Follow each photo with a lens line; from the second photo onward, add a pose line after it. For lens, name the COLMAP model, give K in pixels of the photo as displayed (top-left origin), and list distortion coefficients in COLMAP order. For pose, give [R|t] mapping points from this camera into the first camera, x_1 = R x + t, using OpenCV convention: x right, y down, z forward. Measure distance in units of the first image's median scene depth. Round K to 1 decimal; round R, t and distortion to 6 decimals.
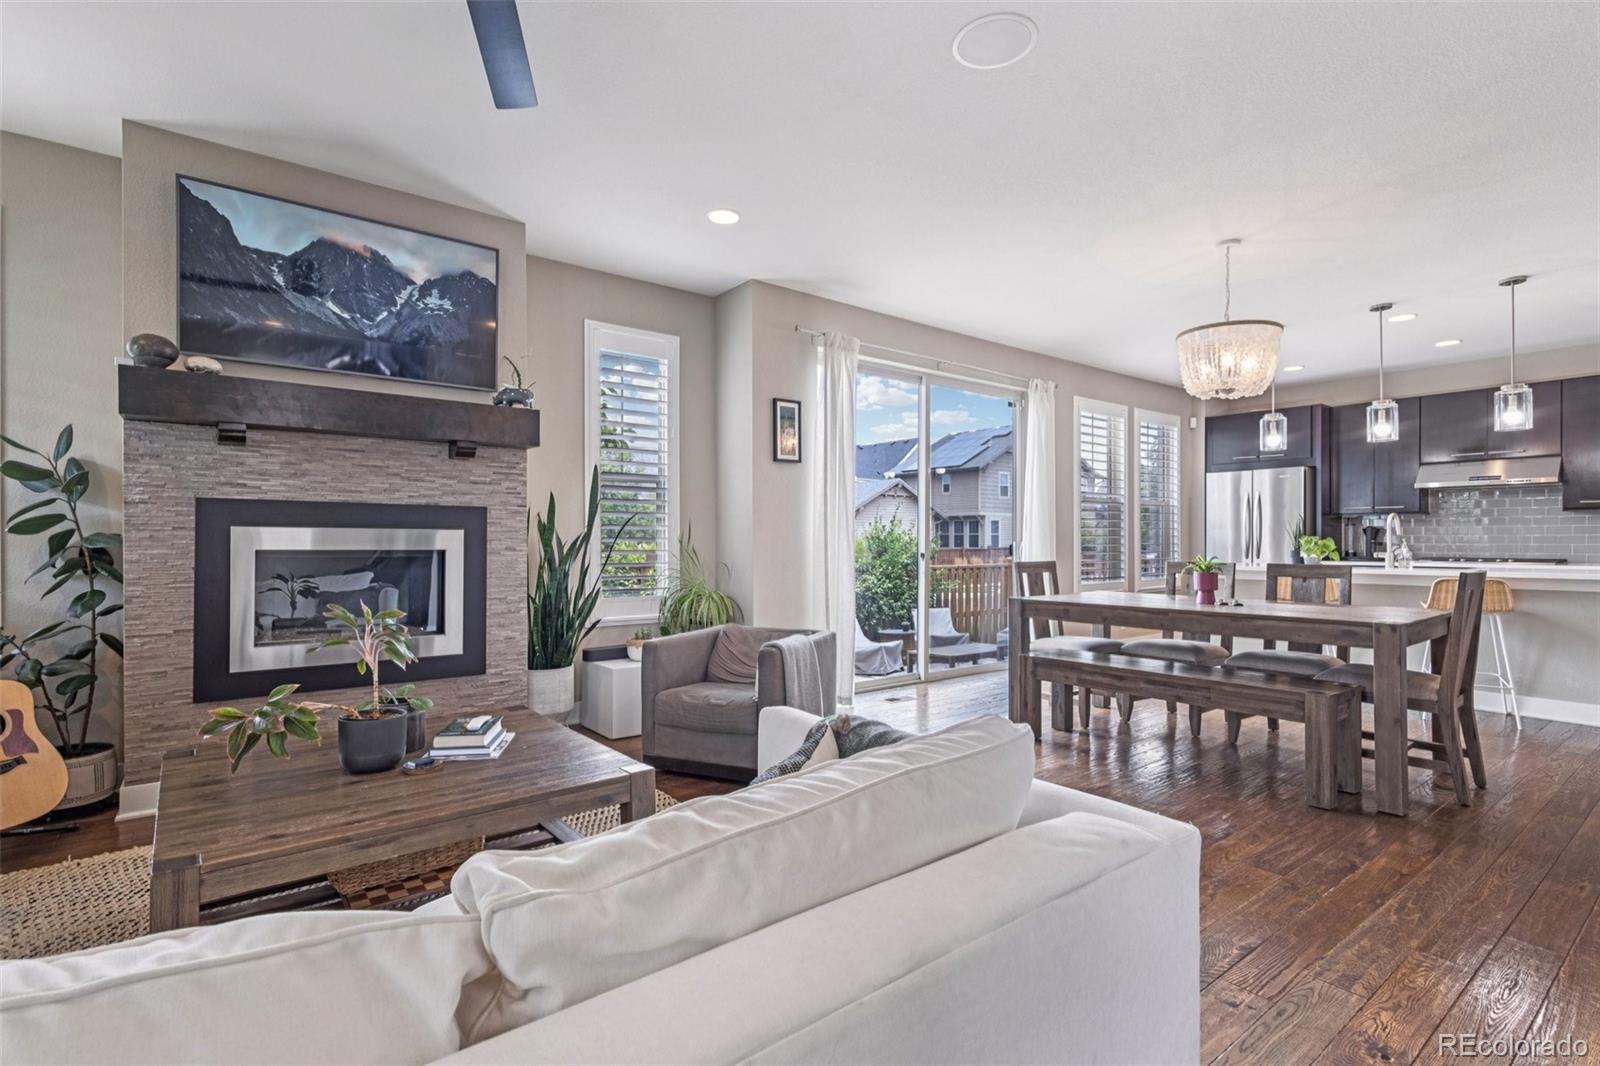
lens RADIAL K [[751.6, 0, 798.1], [0, 751.6, 535.7], [0, 0, 1]] dist [0.016509, -0.006099]
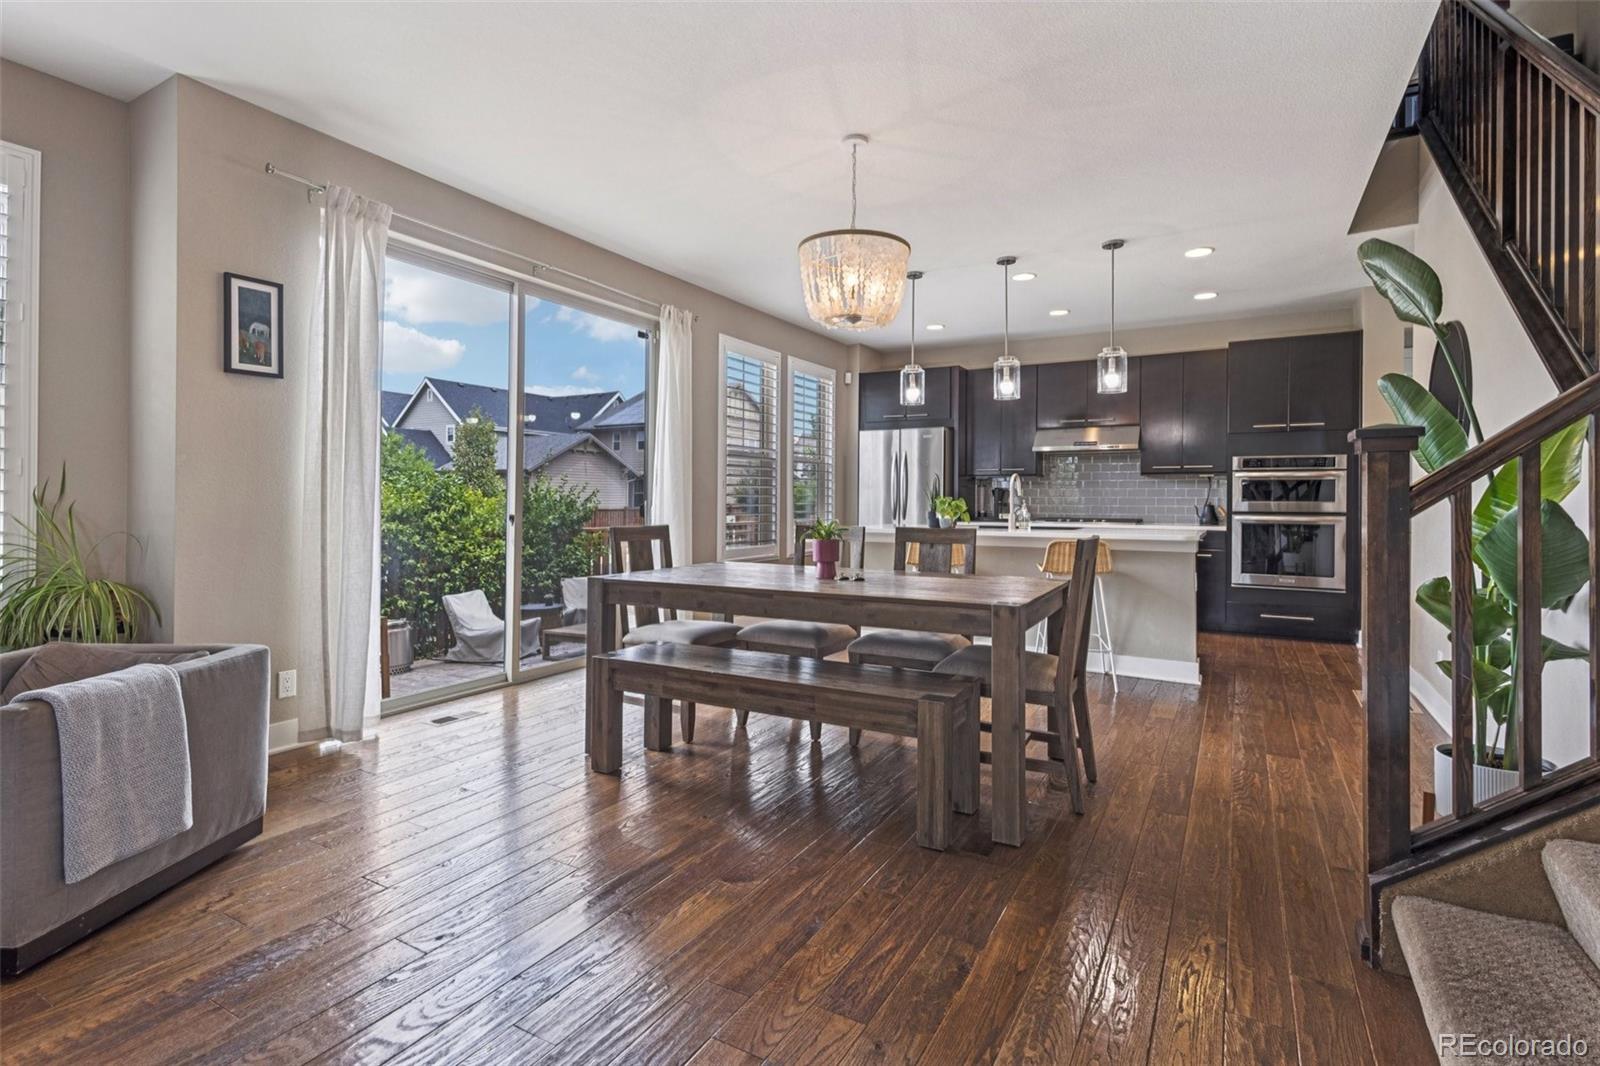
lens RADIAL K [[760.1, 0, 802.0], [0, 760.1, 496.5], [0, 0, 1]] dist [0.009730, -0.001553]
pose [[0.924596, 0.007214, 0.380881, 0.204604], [-0.007983, 0.999968, 0.000438, 0.002361], [-0.380866, -0.003445, 0.924624, 0.256060]]
